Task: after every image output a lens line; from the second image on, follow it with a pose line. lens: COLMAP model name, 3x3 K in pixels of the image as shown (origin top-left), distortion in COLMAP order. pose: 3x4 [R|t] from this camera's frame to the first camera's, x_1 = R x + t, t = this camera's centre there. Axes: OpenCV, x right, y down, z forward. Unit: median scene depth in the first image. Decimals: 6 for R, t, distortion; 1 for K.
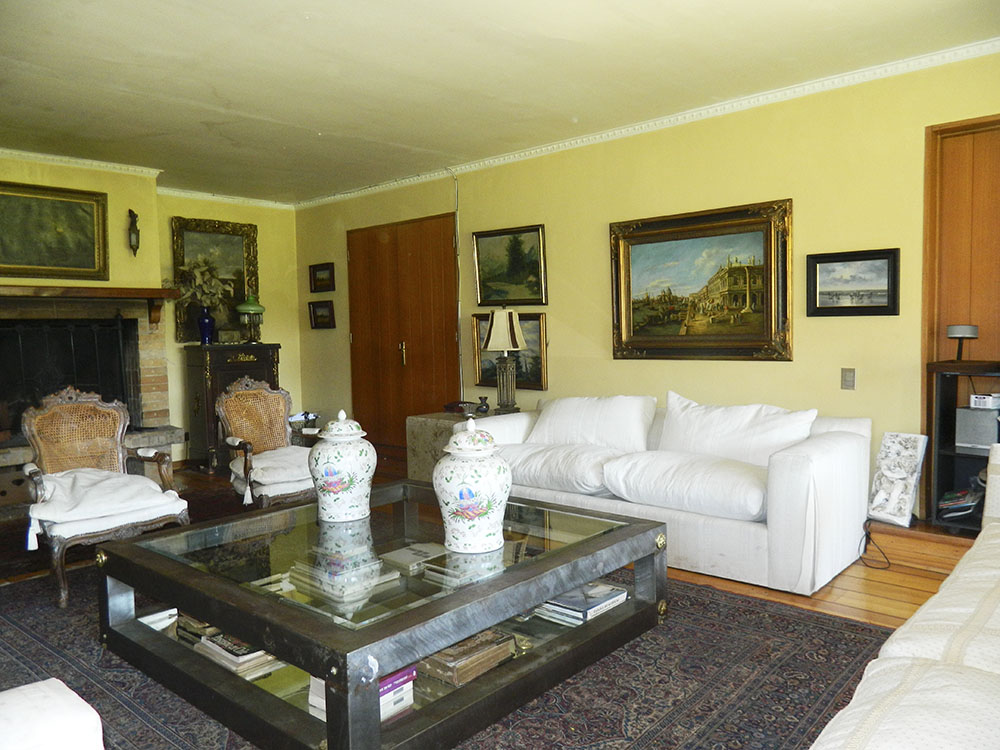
lens RADIAL K [[748.7, 0, 500.0], [0, 748.7, 375.0], [0, 0, 1]] dist [0.005129, 0.005544]
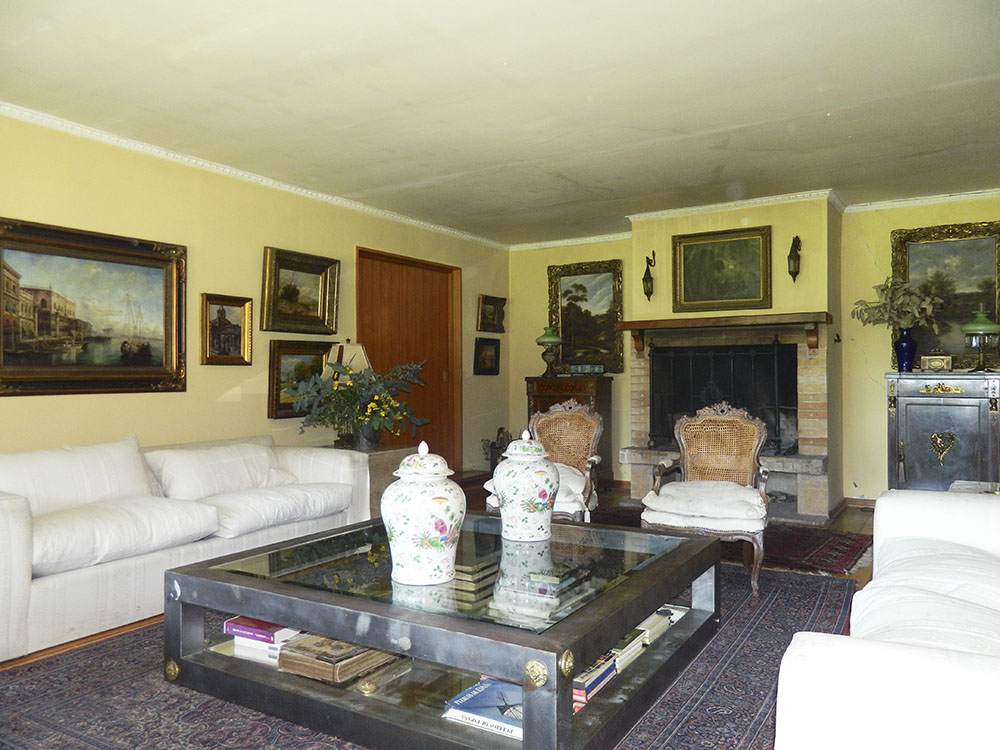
lens RADIAL K [[748.7, 0, 500.0], [0, 748.7, 375.0], [0, 0, 1]] dist [0.005129, 0.005544]
pose [[0.177371, 0.019496, -0.983951, 0.521407], [-0.059568, 0.998183, 0.009041, -0.023256], [0.982340, 0.057009, 0.178210, 0.527132]]
